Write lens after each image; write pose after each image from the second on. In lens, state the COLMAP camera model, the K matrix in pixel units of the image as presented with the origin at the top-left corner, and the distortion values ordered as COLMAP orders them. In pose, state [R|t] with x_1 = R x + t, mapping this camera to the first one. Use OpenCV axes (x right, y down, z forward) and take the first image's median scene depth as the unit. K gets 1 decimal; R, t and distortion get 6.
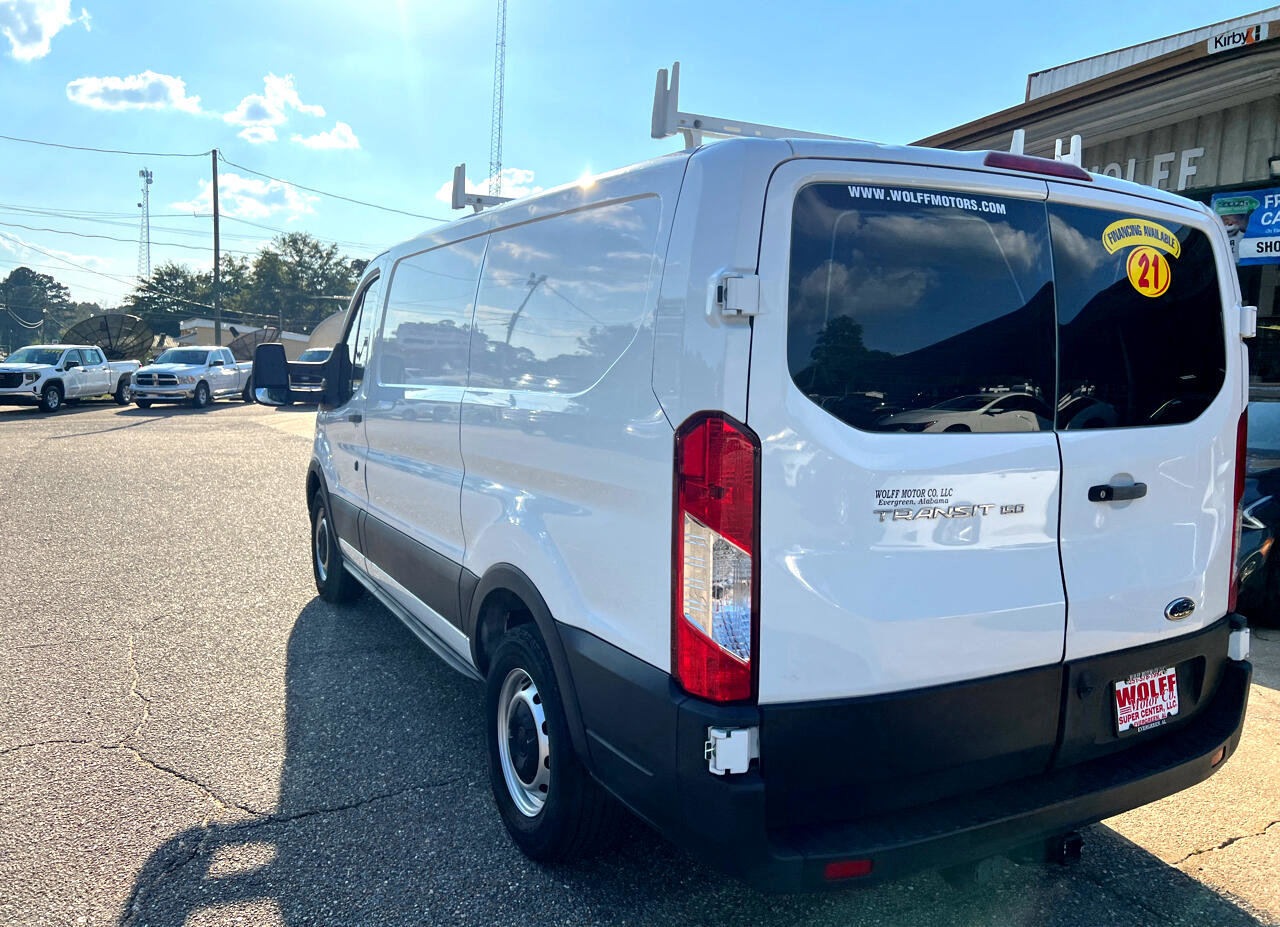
lens RADIAL K [[976.2, 0, 643.0], [0, 976.2, 463.5], [0, 0, 1]] dist [0.045439, -0.049055]
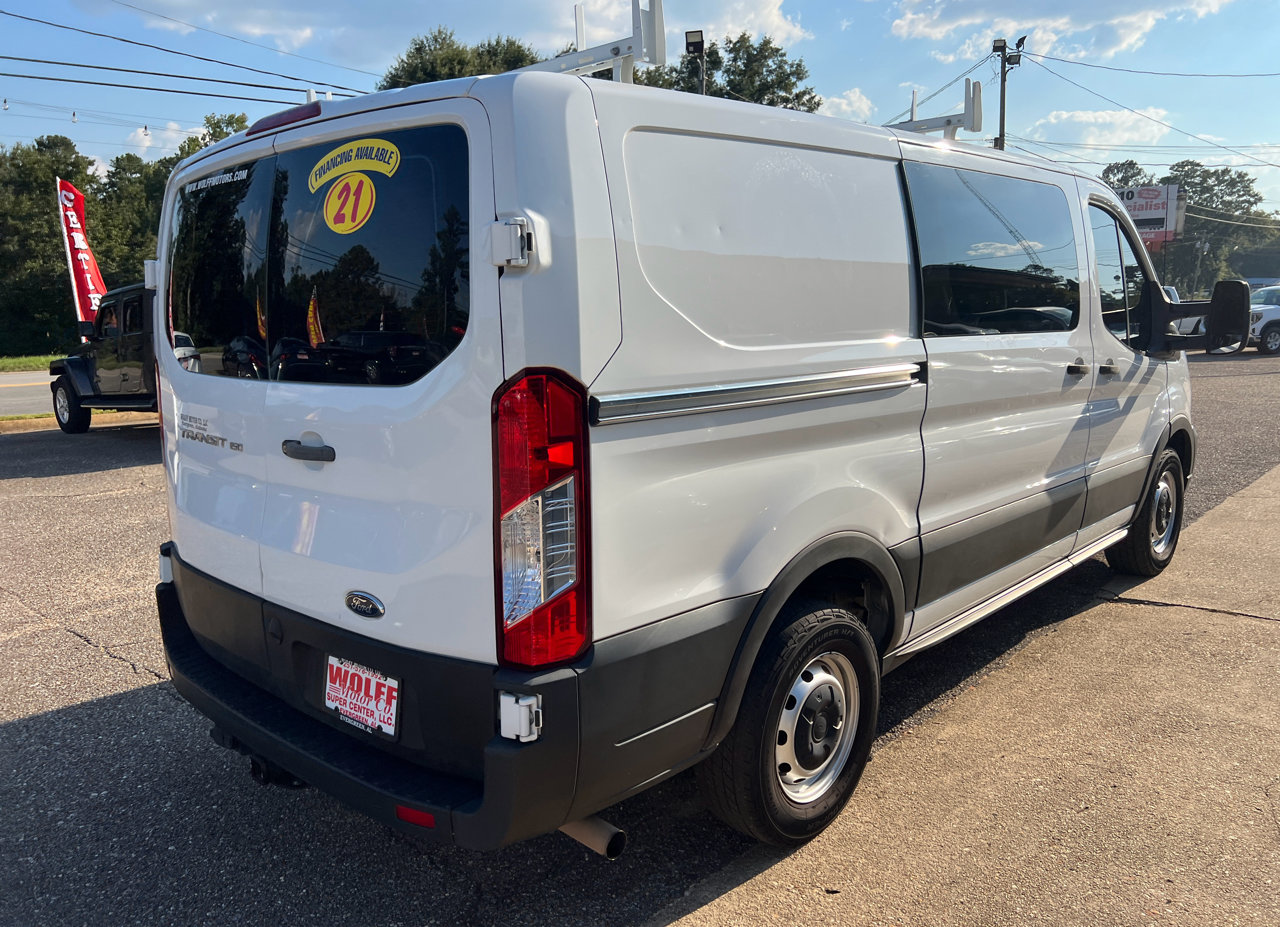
lens RADIAL K [[976.2, 0, 621.0], [0, 976.2, 471.6], [0, 0, 1]] dist [0.045439, -0.049055]
pose [[0.289045, 0.136657, -0.947511, 1.410691], [-0.073259, 0.990014, 0.120439, -0.083044], [0.954508, 0.034602, 0.296170, 0.973717]]
